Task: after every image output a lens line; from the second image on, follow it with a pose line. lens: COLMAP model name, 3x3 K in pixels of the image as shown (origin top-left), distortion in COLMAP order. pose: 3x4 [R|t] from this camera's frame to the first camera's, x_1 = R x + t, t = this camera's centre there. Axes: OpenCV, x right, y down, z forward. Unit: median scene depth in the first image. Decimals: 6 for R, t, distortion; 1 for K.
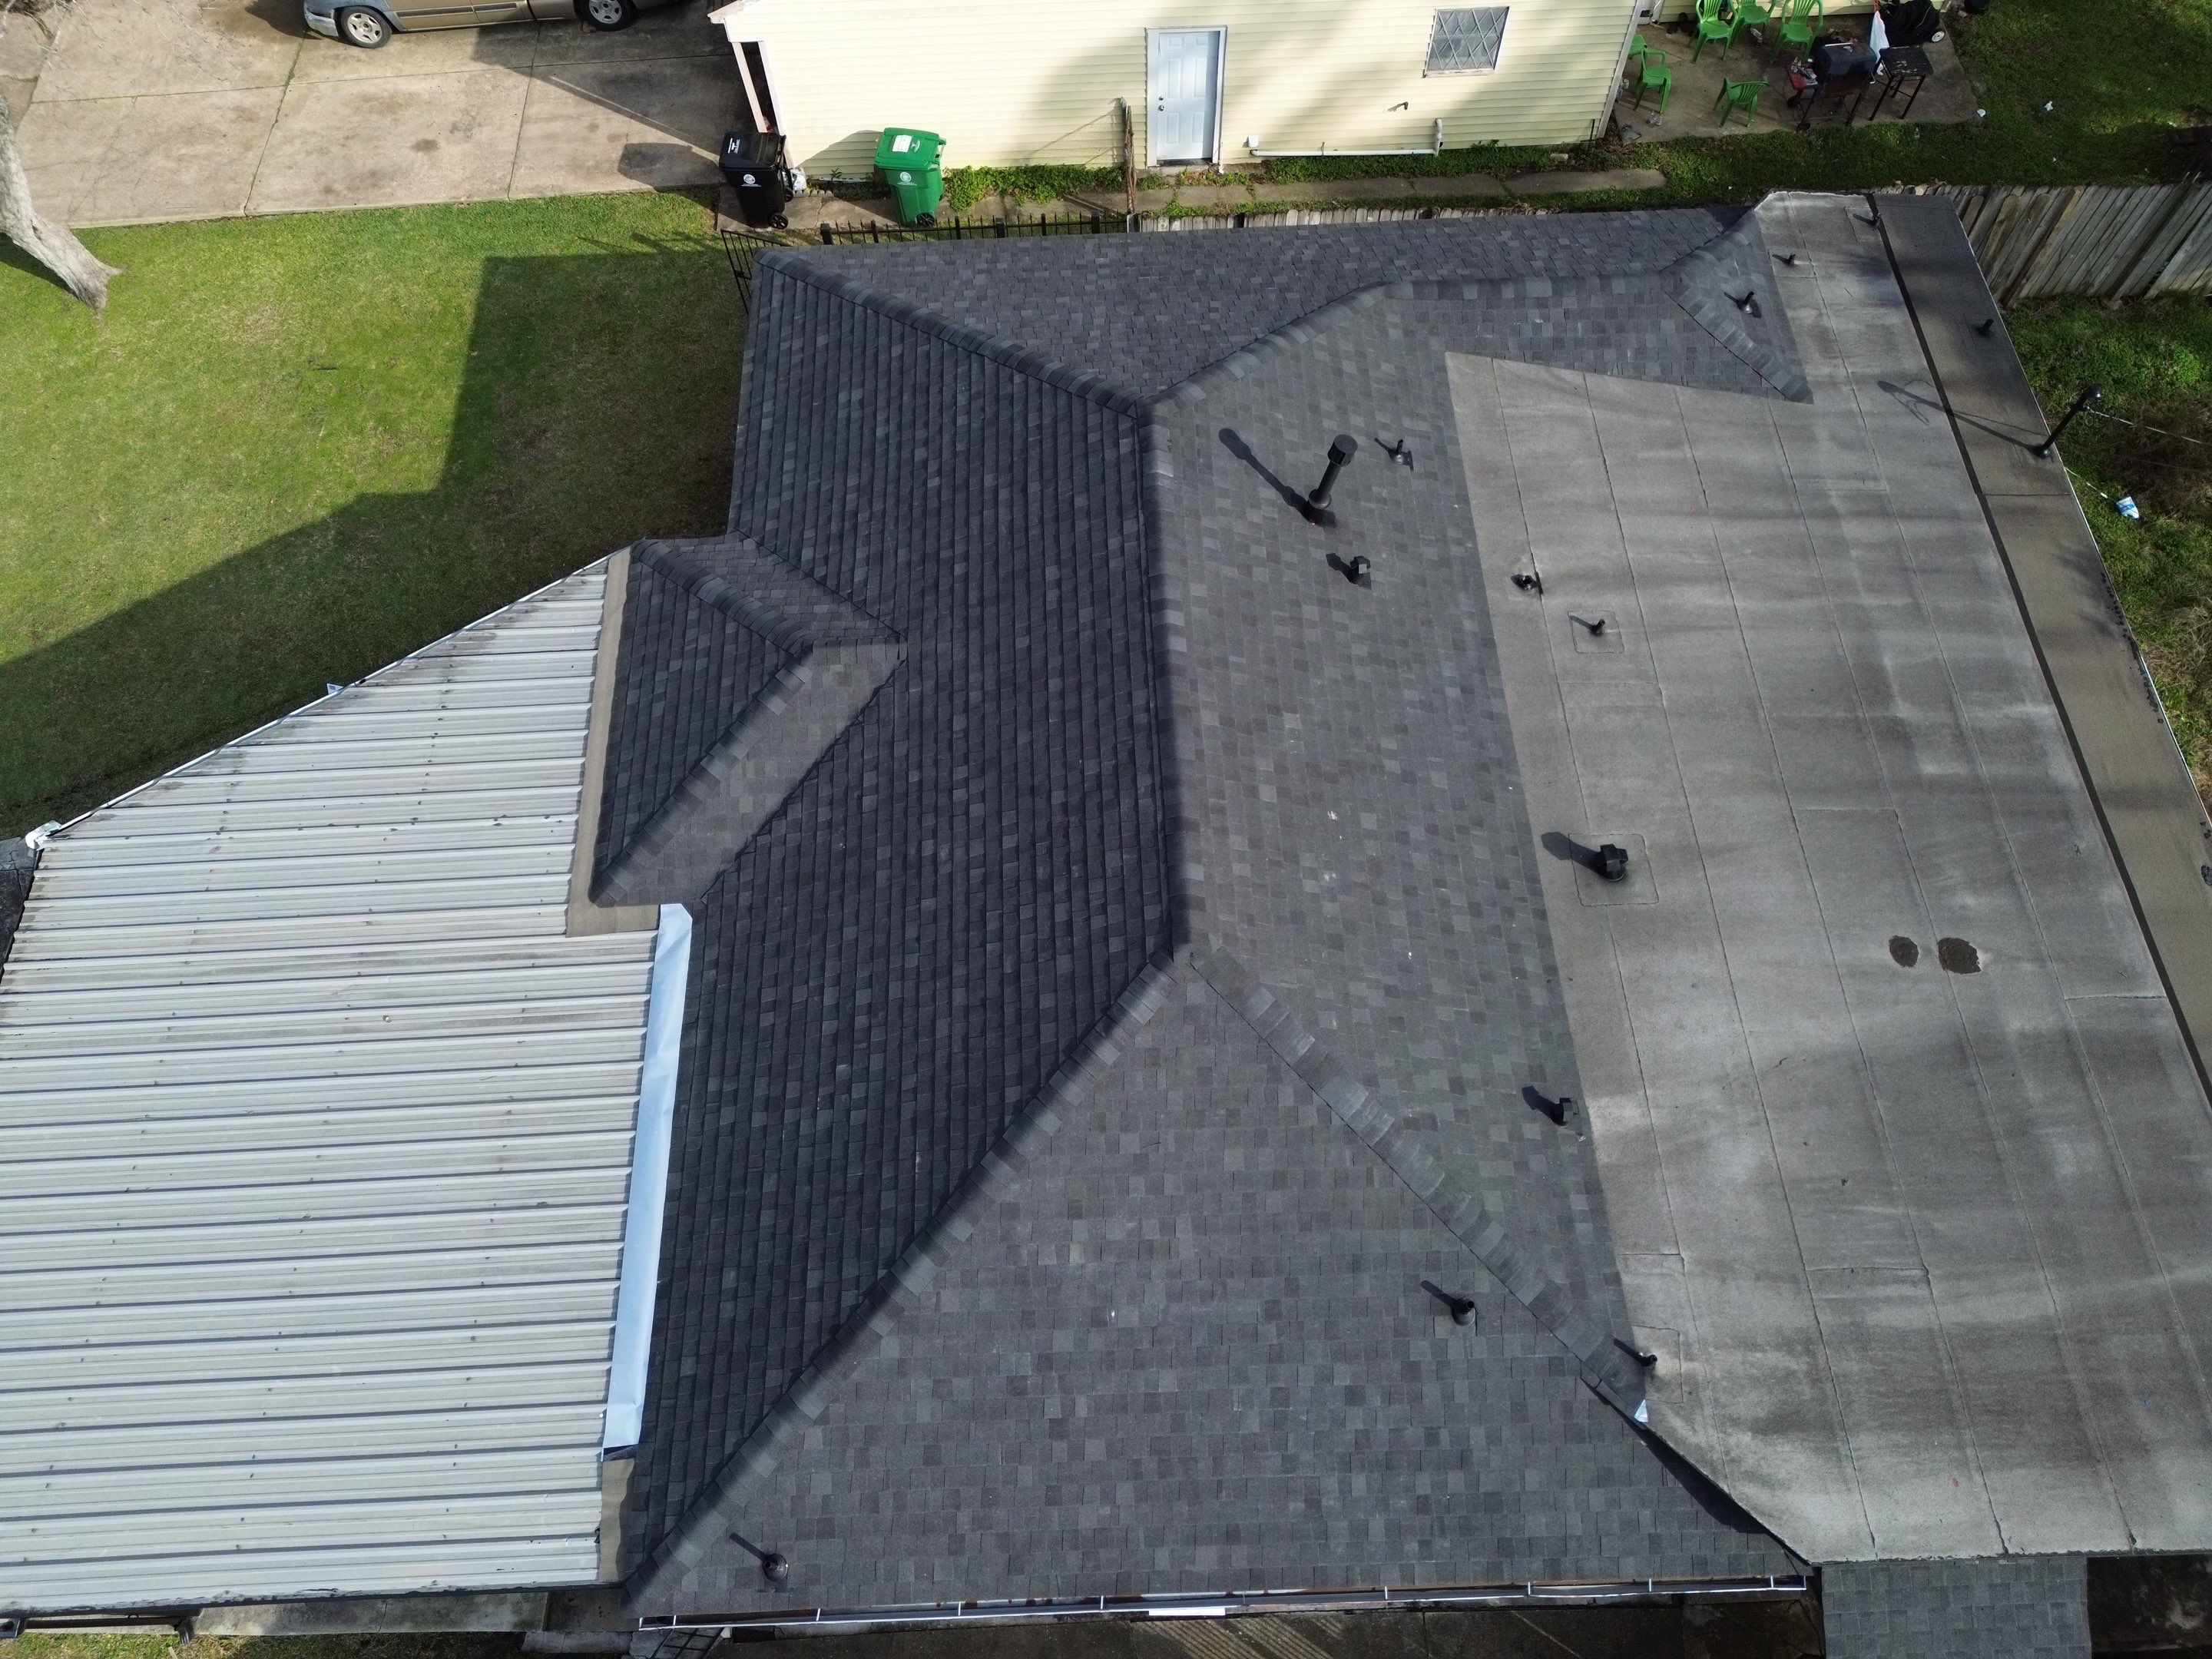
lens RADIAL K [[1533.5, 0, 1100.1], [0, 1533.5, 823.5], [0, 0, 1]] dist [0.050177, -0.036928]
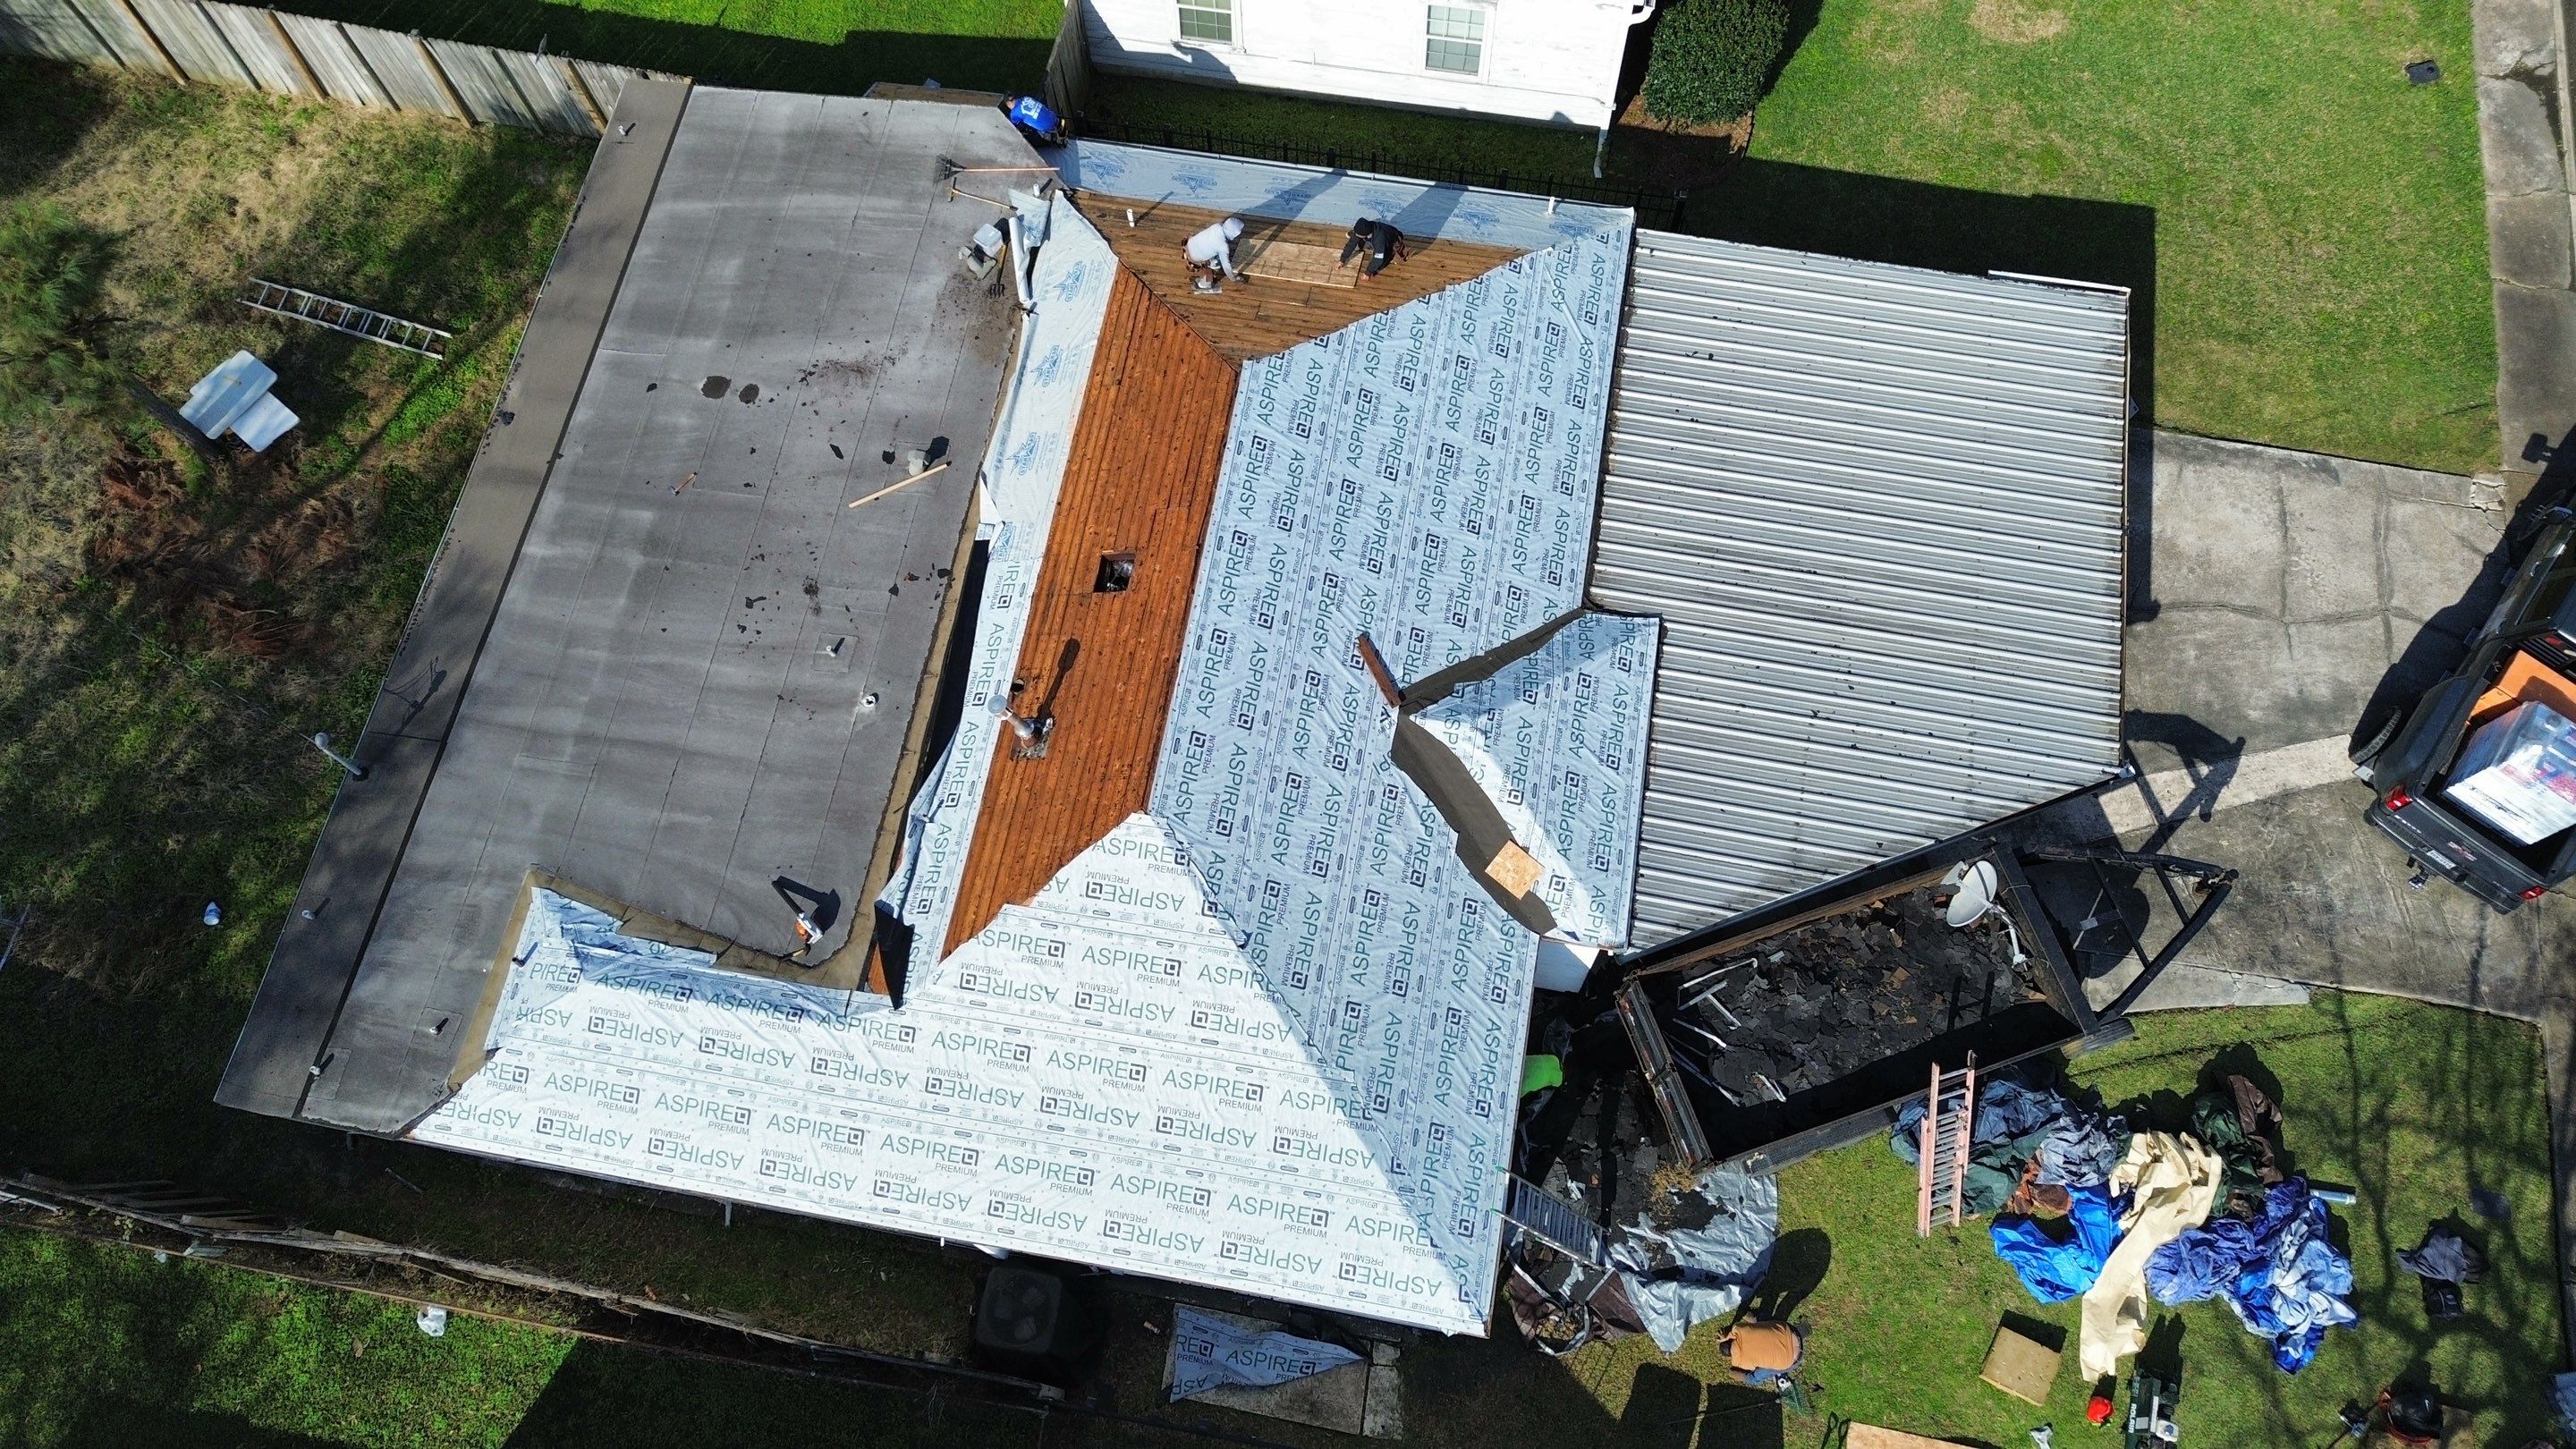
lens RADIAL K [[1798.3, 0, 1300.3], [0, 1798.3, 710.2], [0, 0, 1]] dist [0.051401, -0.035933]
pose [[-0.977164, -0.176760, 0.117927, -0.227373], [0.203646, -0.620614, 0.757209, -1.220732], [-0.060657, 0.763933, 0.642438, 0.100818]]
